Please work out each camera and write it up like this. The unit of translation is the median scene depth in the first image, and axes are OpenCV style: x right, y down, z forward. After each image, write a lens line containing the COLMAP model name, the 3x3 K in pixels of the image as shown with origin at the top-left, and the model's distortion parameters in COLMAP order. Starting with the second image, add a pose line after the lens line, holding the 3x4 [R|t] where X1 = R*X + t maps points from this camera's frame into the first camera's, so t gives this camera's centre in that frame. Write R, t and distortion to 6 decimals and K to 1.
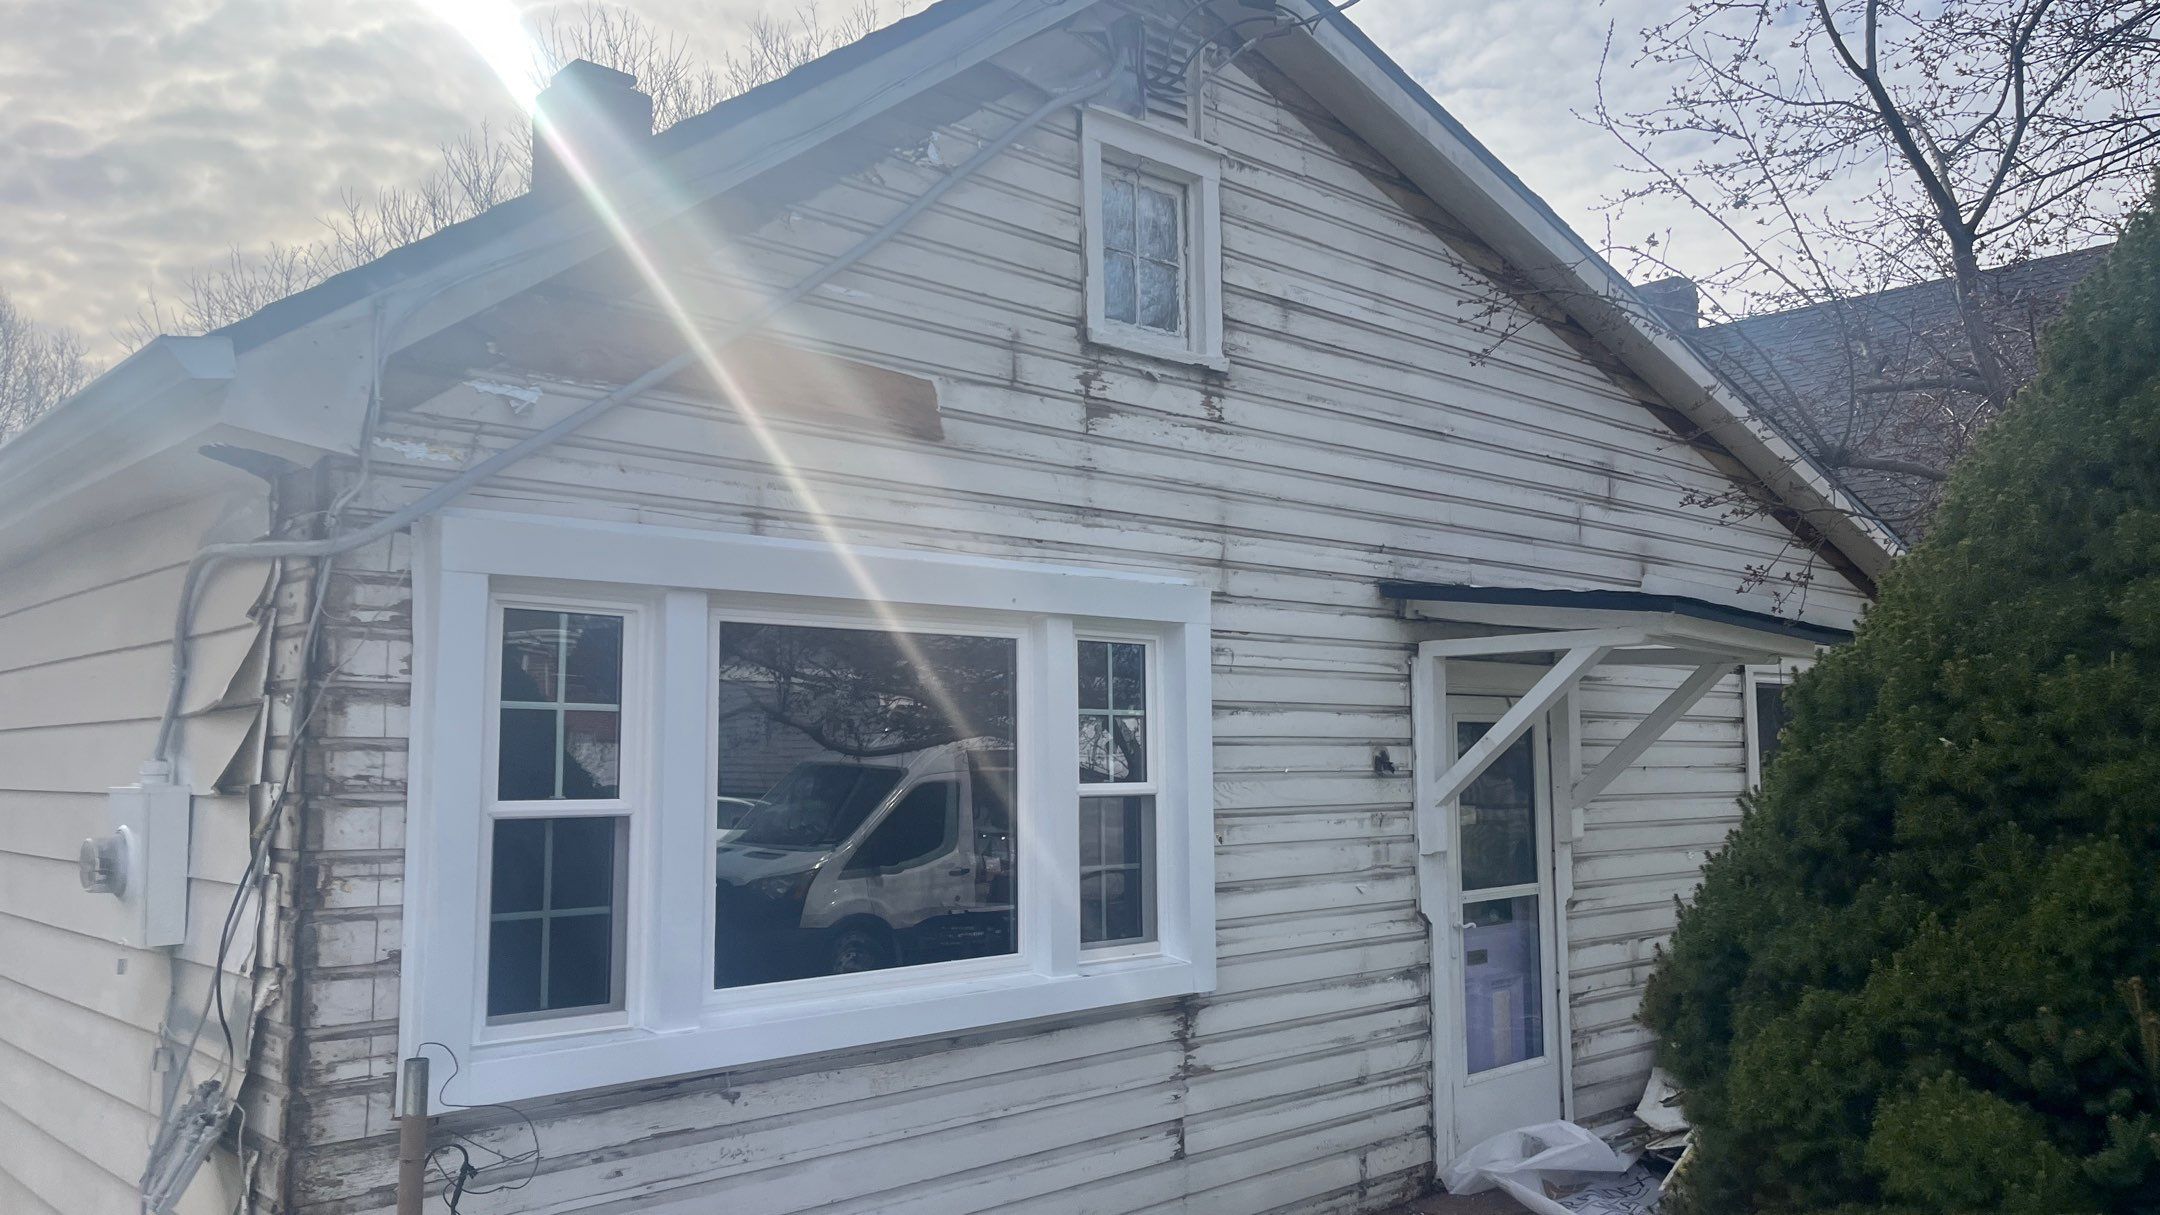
lens RADIAL K [[1639.2, 0, 1088.7], [0, 1639.2, 627.7], [0, 0, 1]] dist [0.067683, -0.084718]
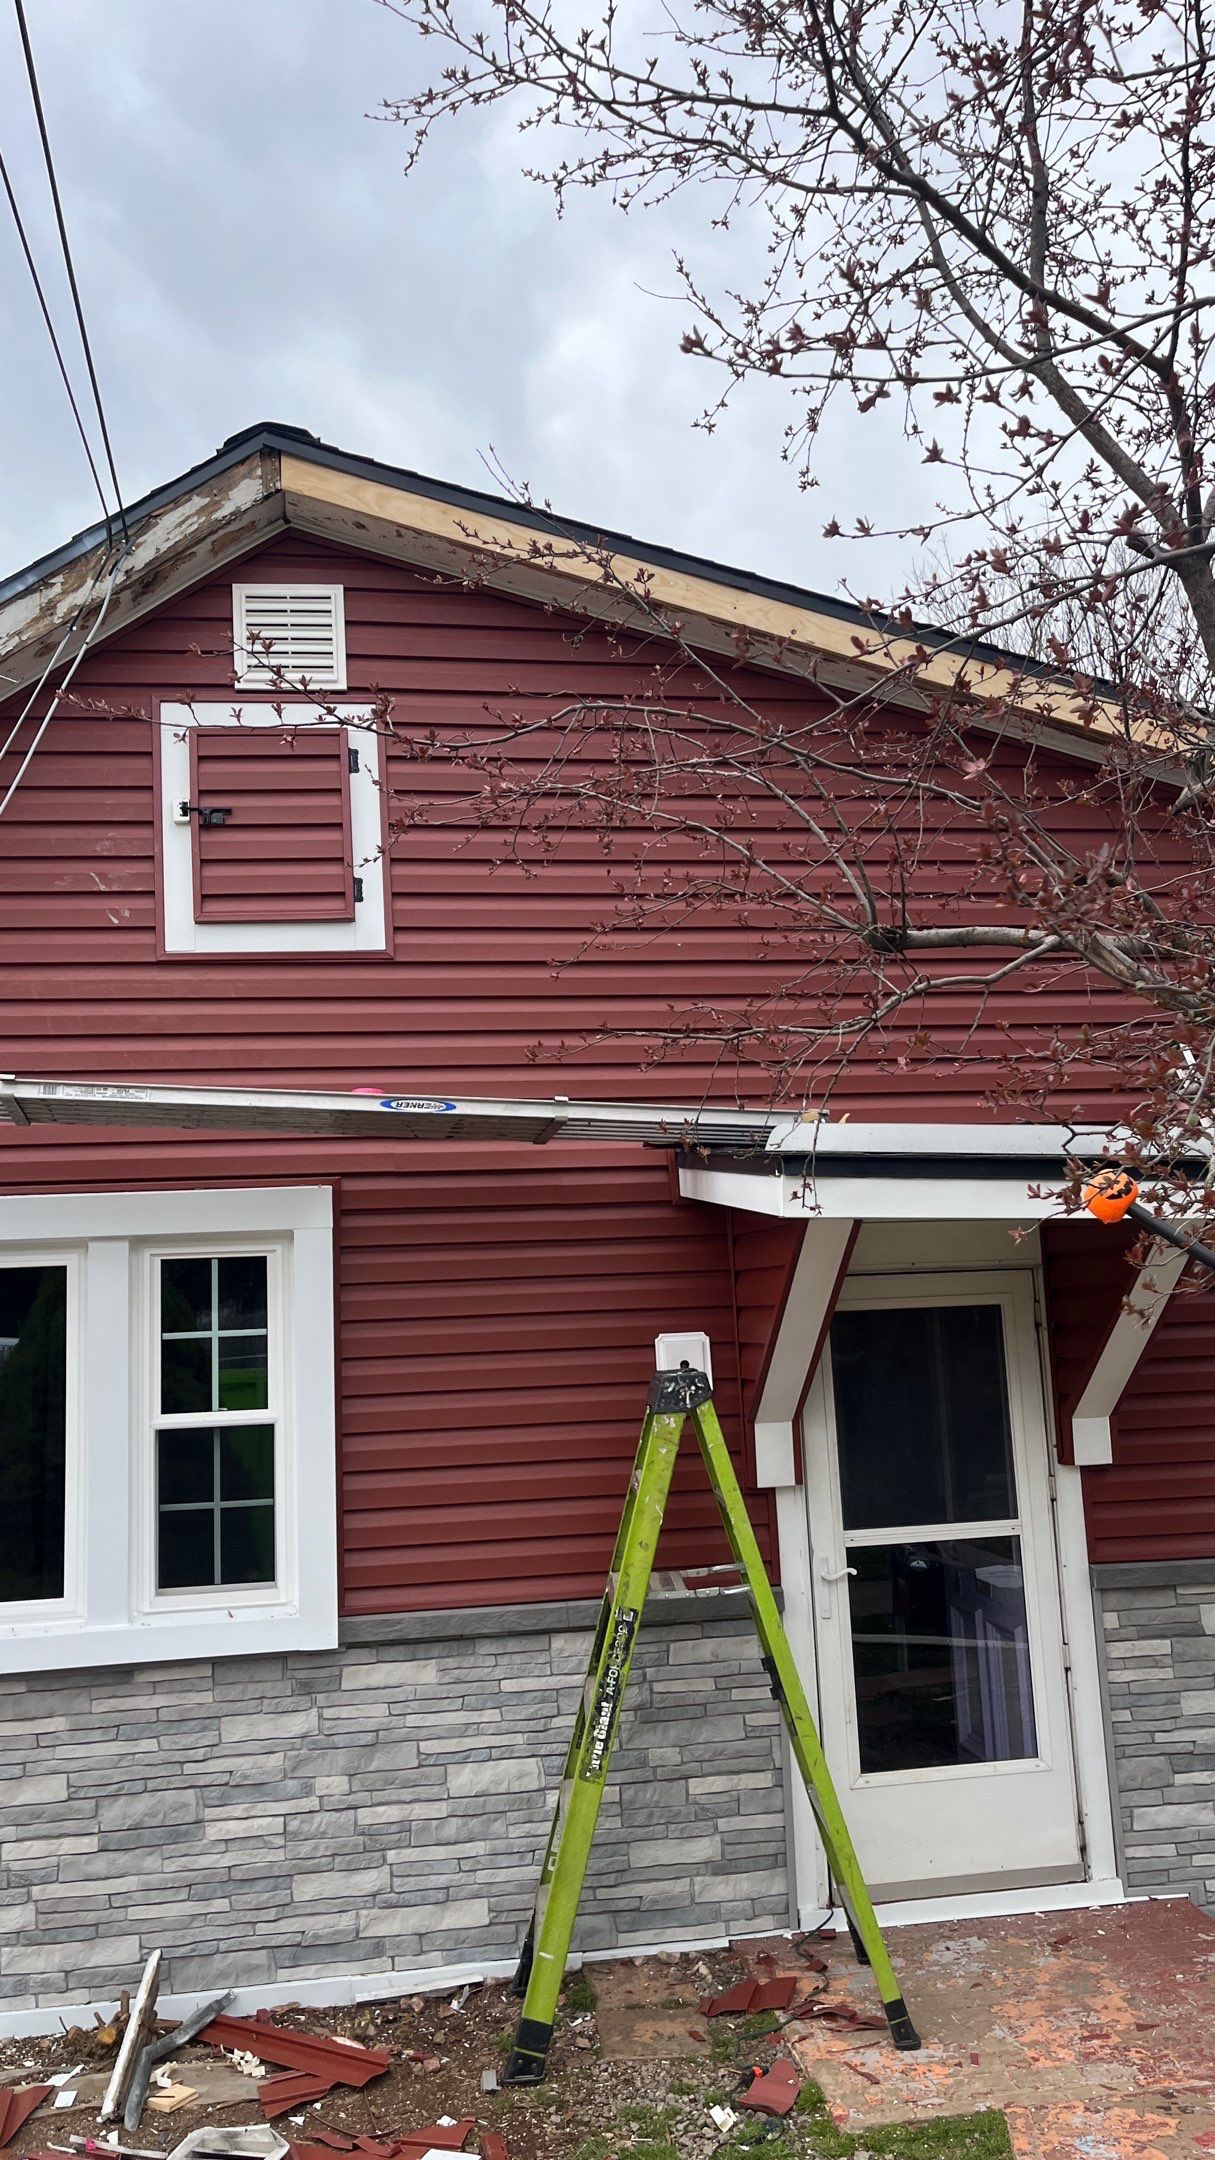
lens RADIAL K [[1639.2, 0, 608.1], [0, 1639.2, 1105.0], [0, 0, 1]] dist [0.067683, -0.084718]
pose [[0.824569, -0.110339, -0.554897, 0.701688], [0.080571, 0.993703, -0.077866, 0.013866], [0.559994, 0.019497, 0.828267, 0.340586]]
